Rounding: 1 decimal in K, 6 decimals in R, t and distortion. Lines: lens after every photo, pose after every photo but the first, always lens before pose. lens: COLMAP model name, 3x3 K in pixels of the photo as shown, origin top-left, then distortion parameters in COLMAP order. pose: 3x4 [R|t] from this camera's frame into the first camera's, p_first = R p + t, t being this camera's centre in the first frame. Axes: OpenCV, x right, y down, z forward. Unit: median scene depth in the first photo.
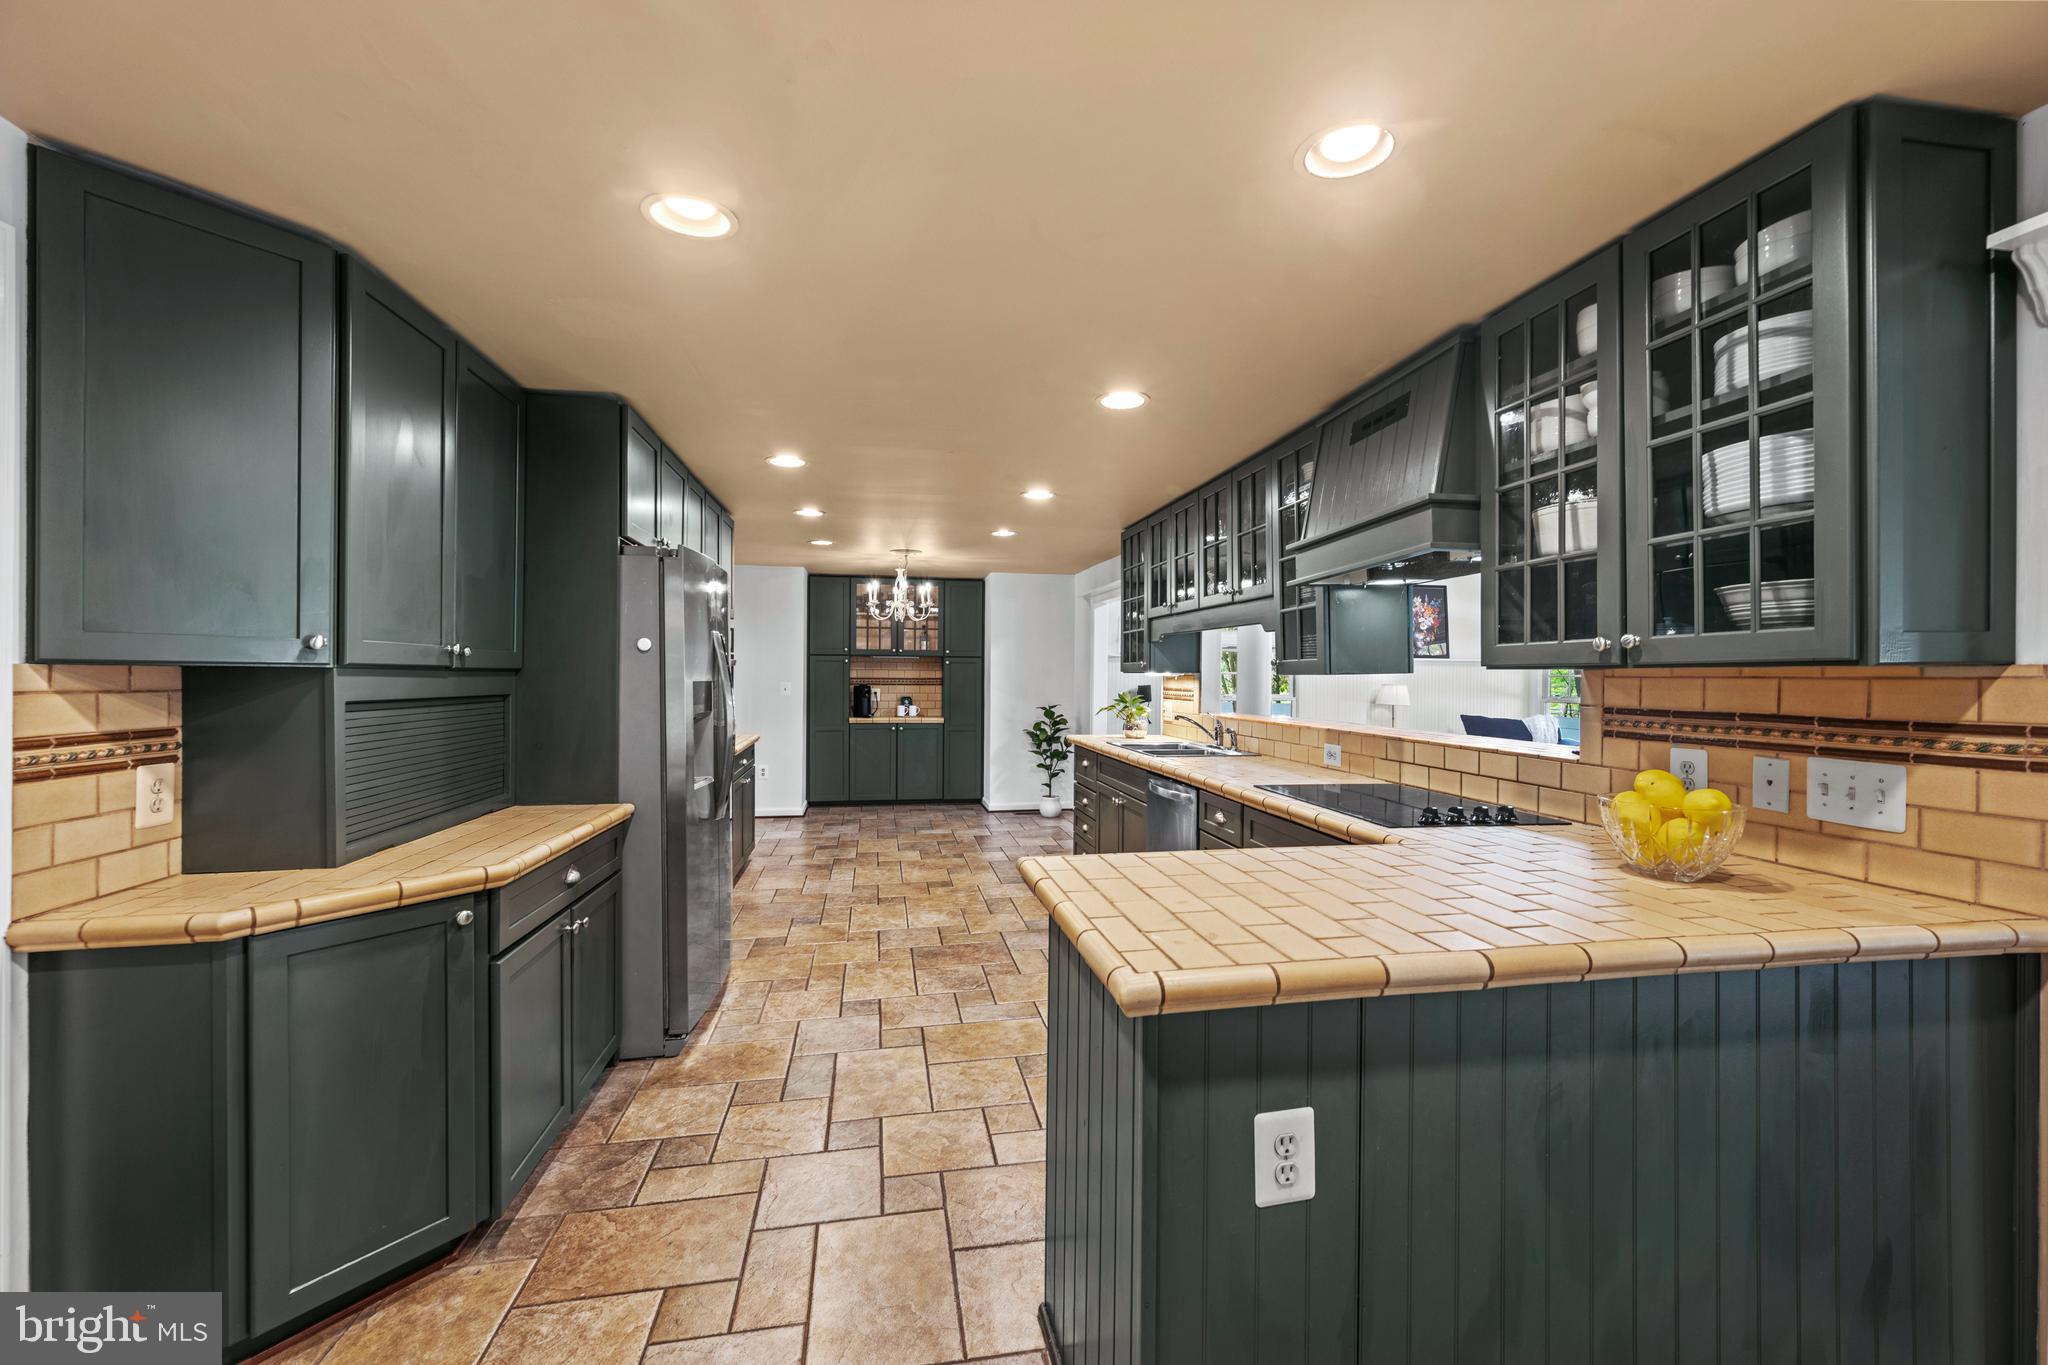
lens RADIAL K [[816.0, 0, 1020.7], [0, 816.0, 676.1], [0, 0, 1]] dist [-0.000001, 0.000050]
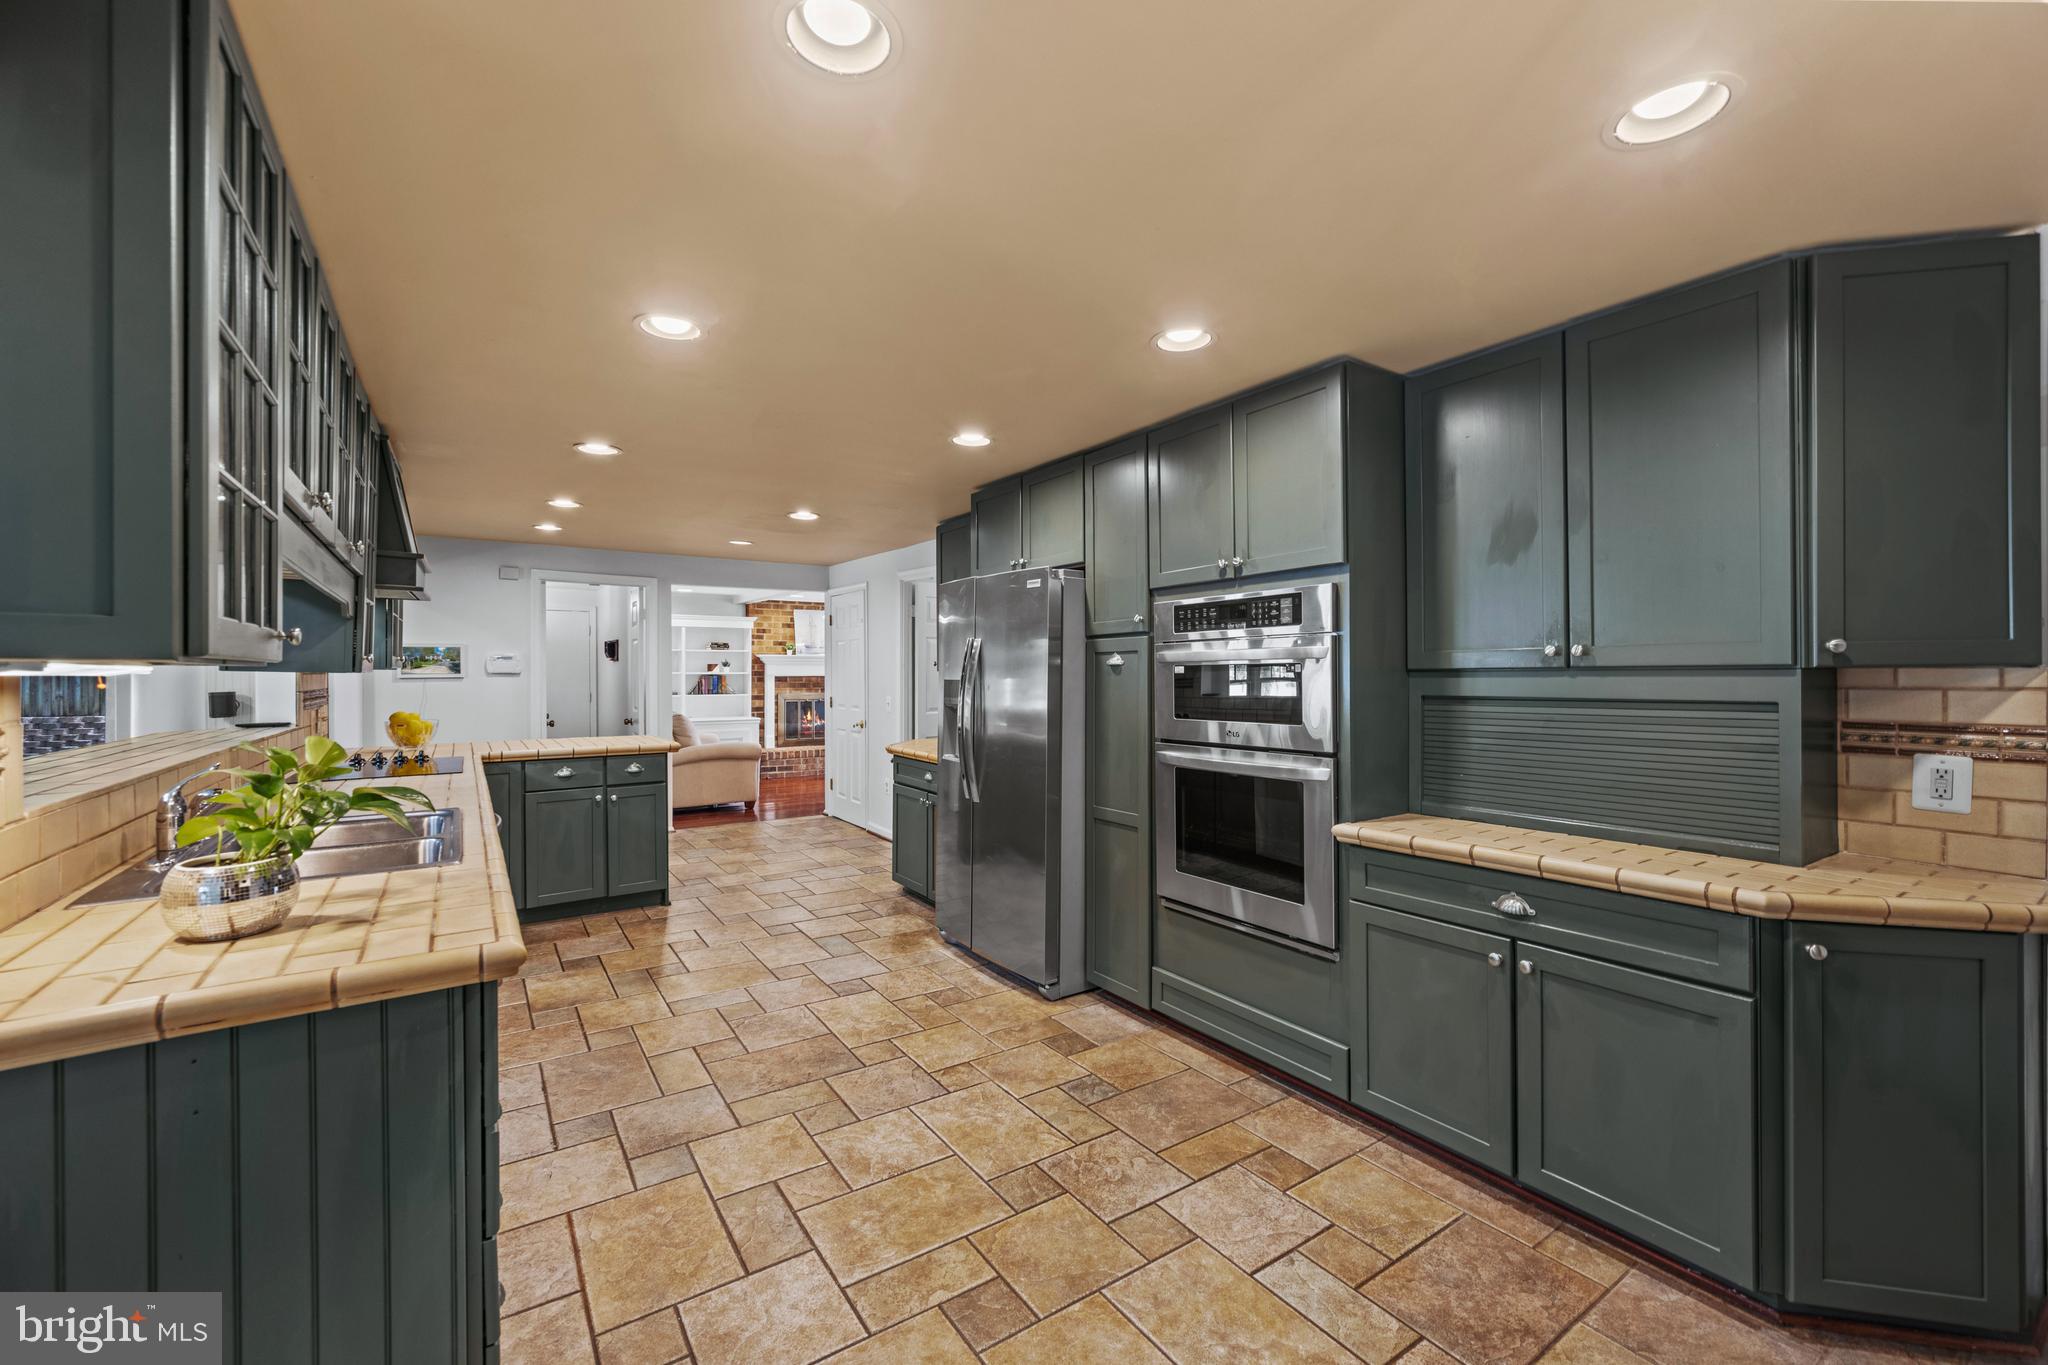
lens RADIAL K [[819.4, 0, 1020.0], [0, 819.4, 675.4], [0, 0, 1]] dist [0.000336, -0.000038]
pose [[-0.913259, -0.003389, -0.407365, 0.061237], [-0.004442, 0.999989, 0.001639, -0.004284], [0.407355, 0.003306, -0.913264, 3.265958]]
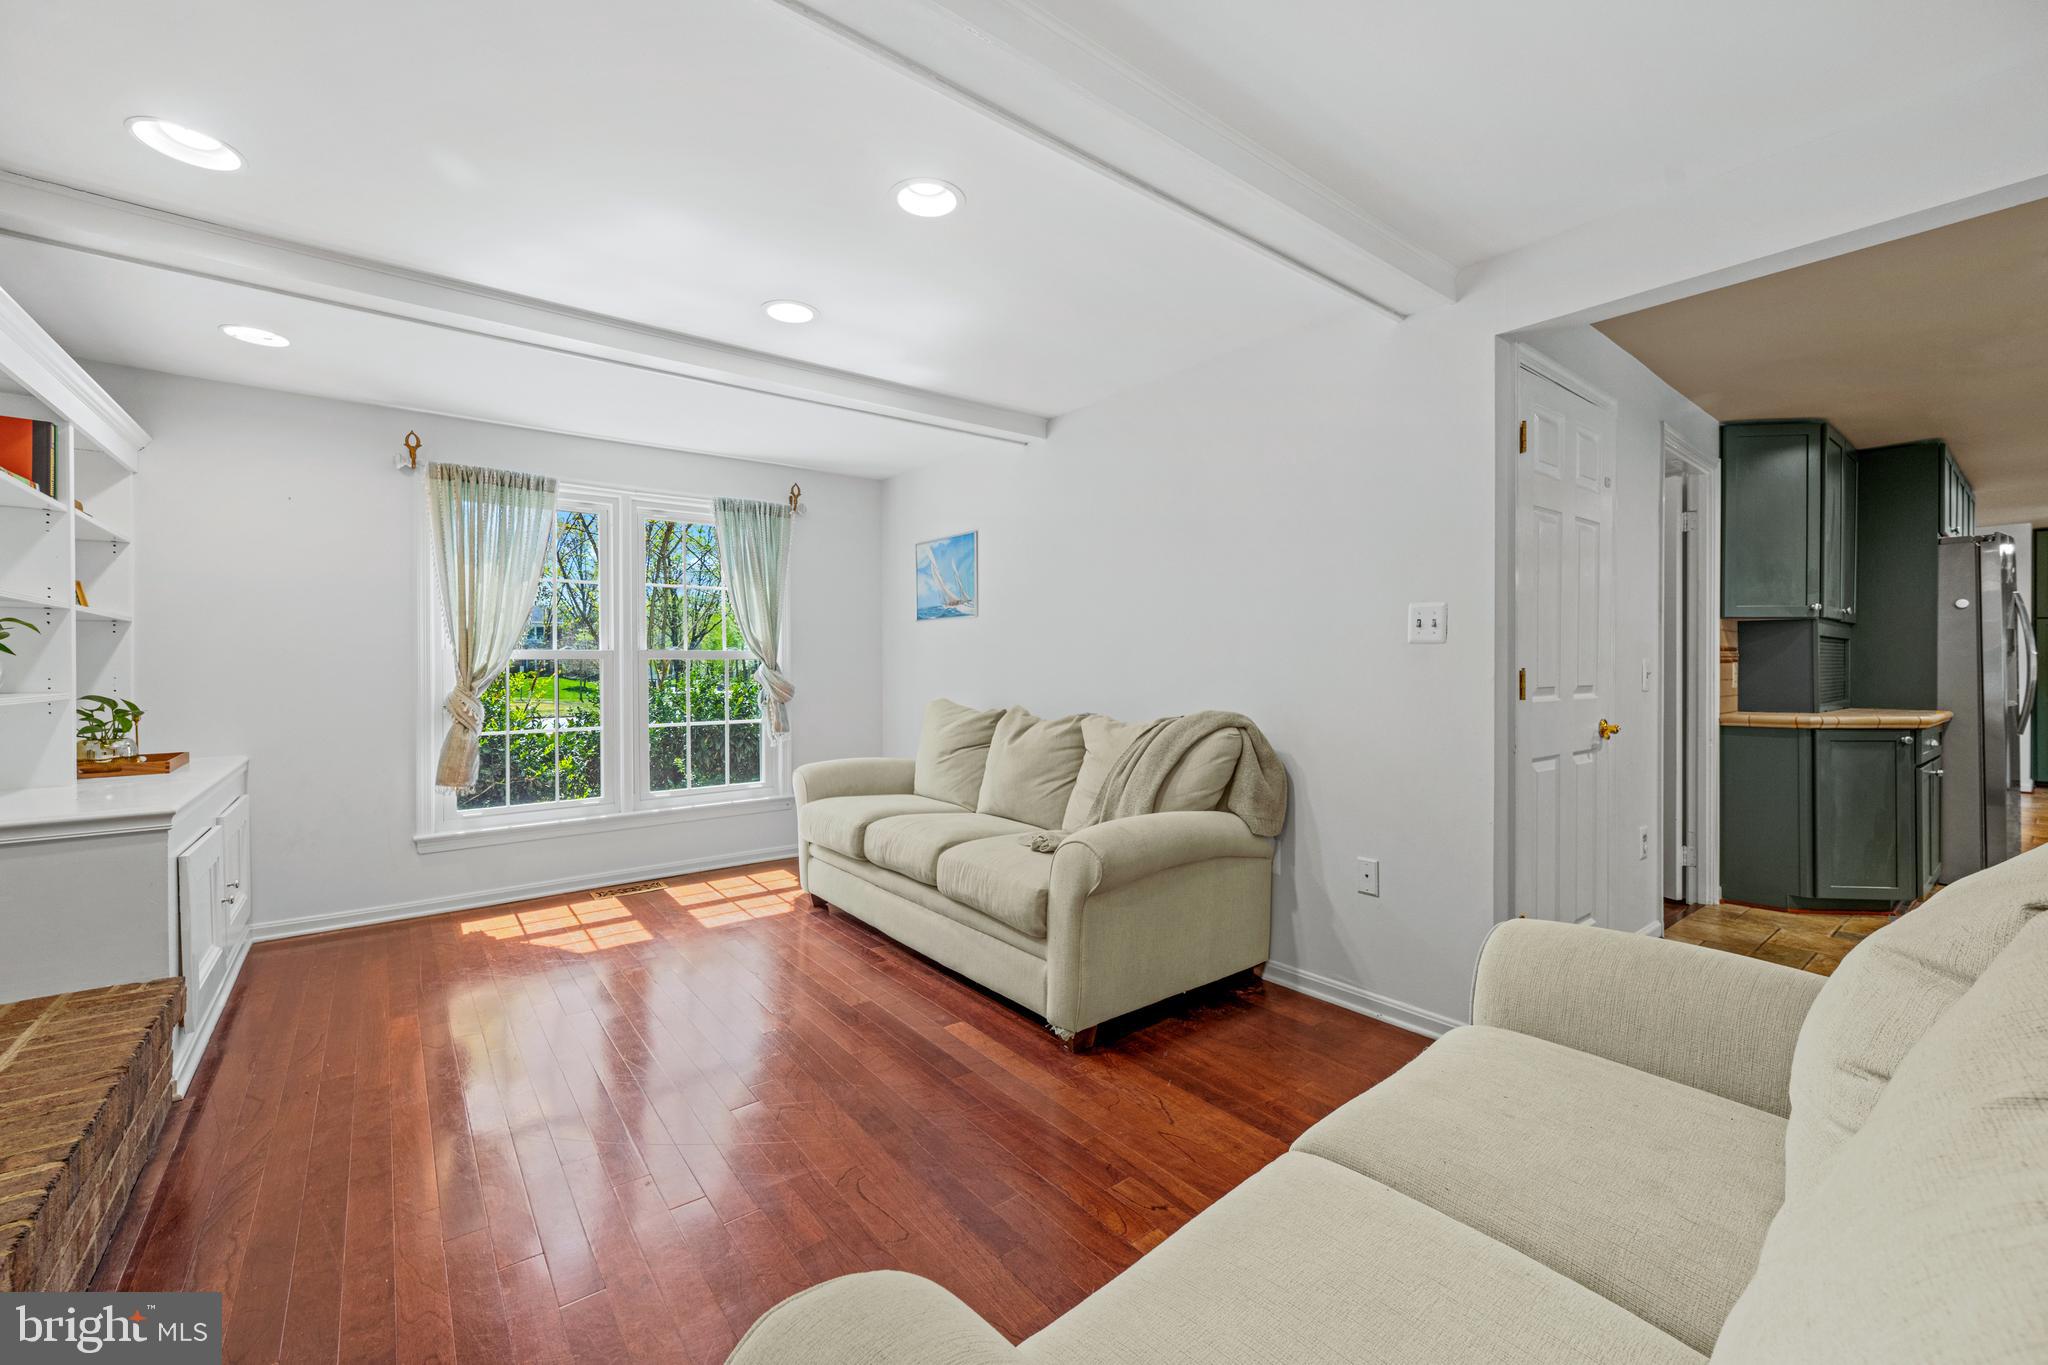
lens RADIAL K [[828.2, 0, 1028.0], [0, 828.2, 666.5], [0, 0, 1]] dist [-0.000140, -0.000091]
pose [[0.474949, -0.003730, -0.880005, 0.071712], [0.002711, 0.999992, -0.002775, 0.100907], [0.880009, -0.001068, 0.474955, -1.622517]]
